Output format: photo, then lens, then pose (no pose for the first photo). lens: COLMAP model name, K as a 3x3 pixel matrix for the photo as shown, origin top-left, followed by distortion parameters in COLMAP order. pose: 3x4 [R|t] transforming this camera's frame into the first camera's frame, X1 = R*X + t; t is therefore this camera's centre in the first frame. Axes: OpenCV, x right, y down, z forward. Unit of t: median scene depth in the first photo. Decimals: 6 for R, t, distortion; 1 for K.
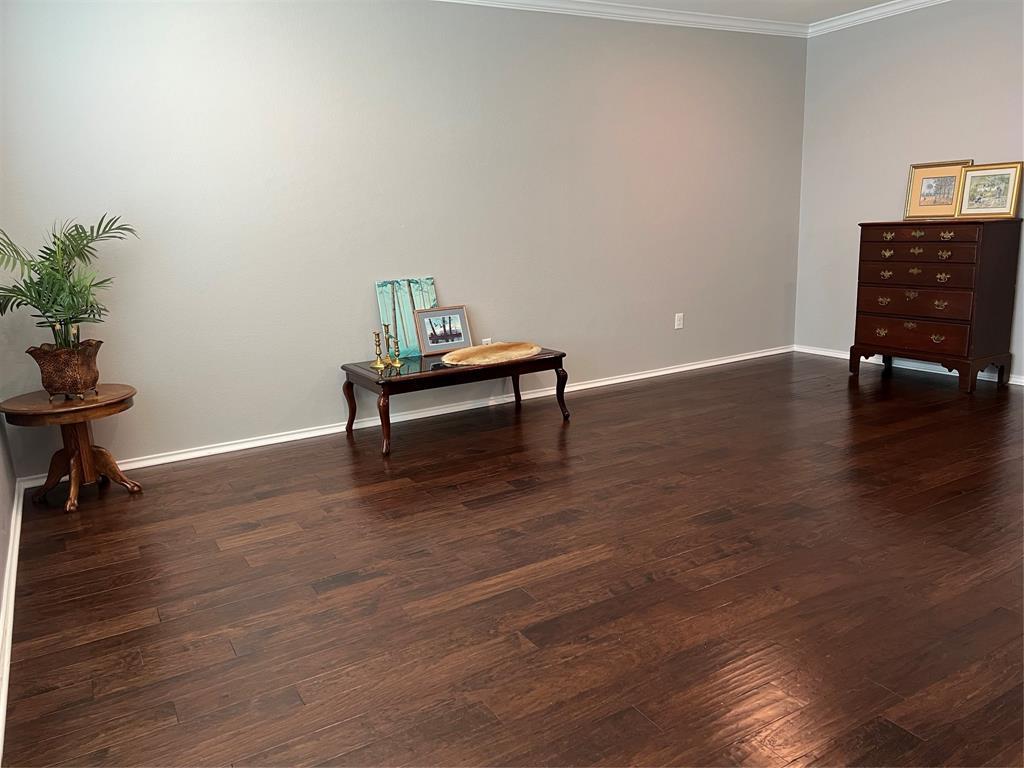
lens RADIAL K [[771.4, 0, 512.1], [0, 771.4, 395.4], [0, 0, 1]] dist [0.138408, -0.185015]
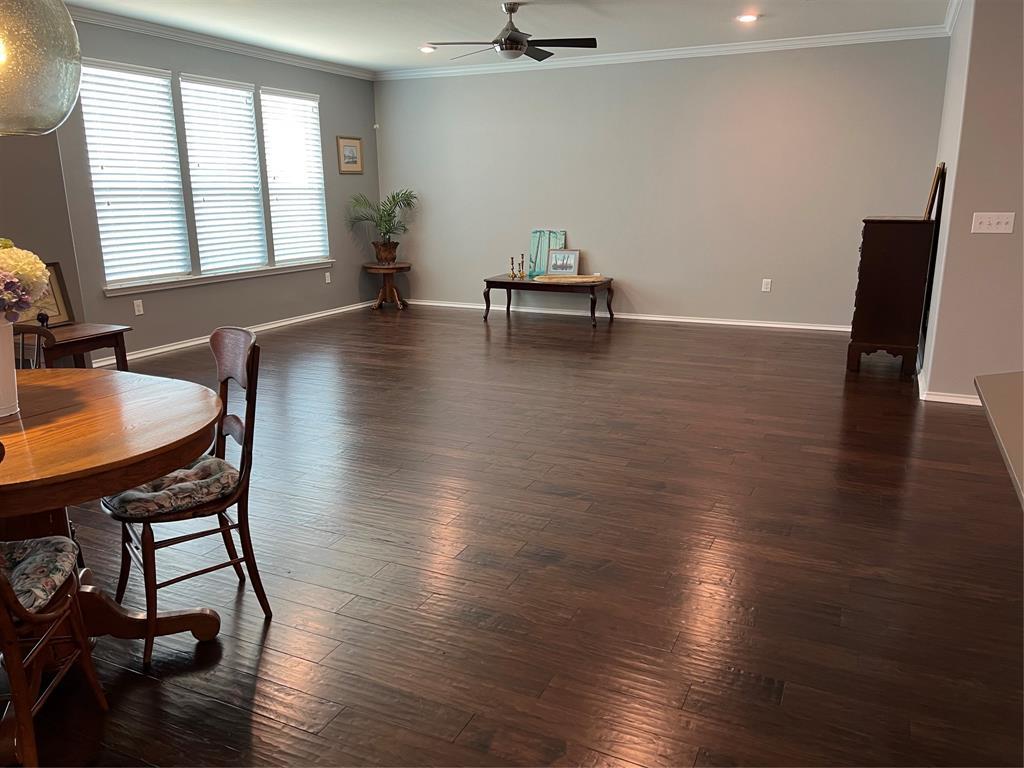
lens RADIAL K [[771.4, 0, 512.1], [0, 771.4, 395.4], [0, 0, 1]] dist [0.138408, -0.185015]
pose [[0.561420, 0.237106, -0.792836, 1.255012], [-0.211519, 0.967364, 0.139520, -0.018035], [0.800042, 0.089371, 0.593250, -0.054704]]
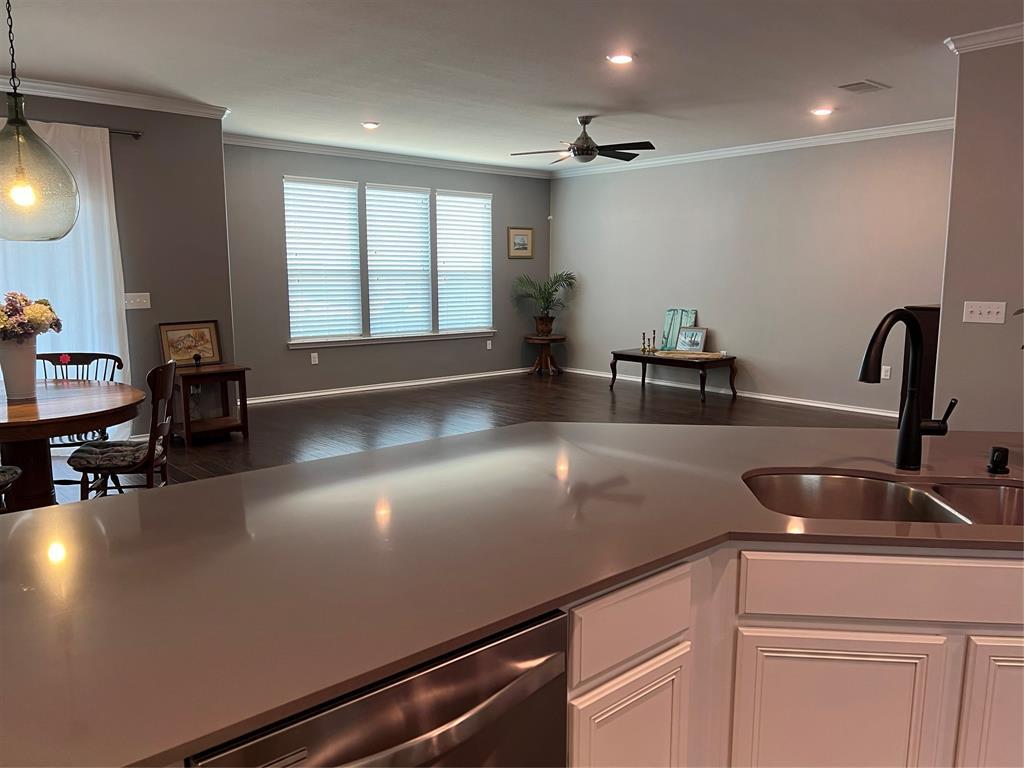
lens RADIAL K [[771.4, 0, 512.1], [0, 771.4, 395.4], [0, 0, 1]] dist [0.138408, -0.185015]
pose [[0.198163, 0.184854, -0.962580, 1.550189], [-0.246968, 0.959787, 0.133475, -0.099276], [0.948545, 0.211276, 0.235847, 0.234775]]
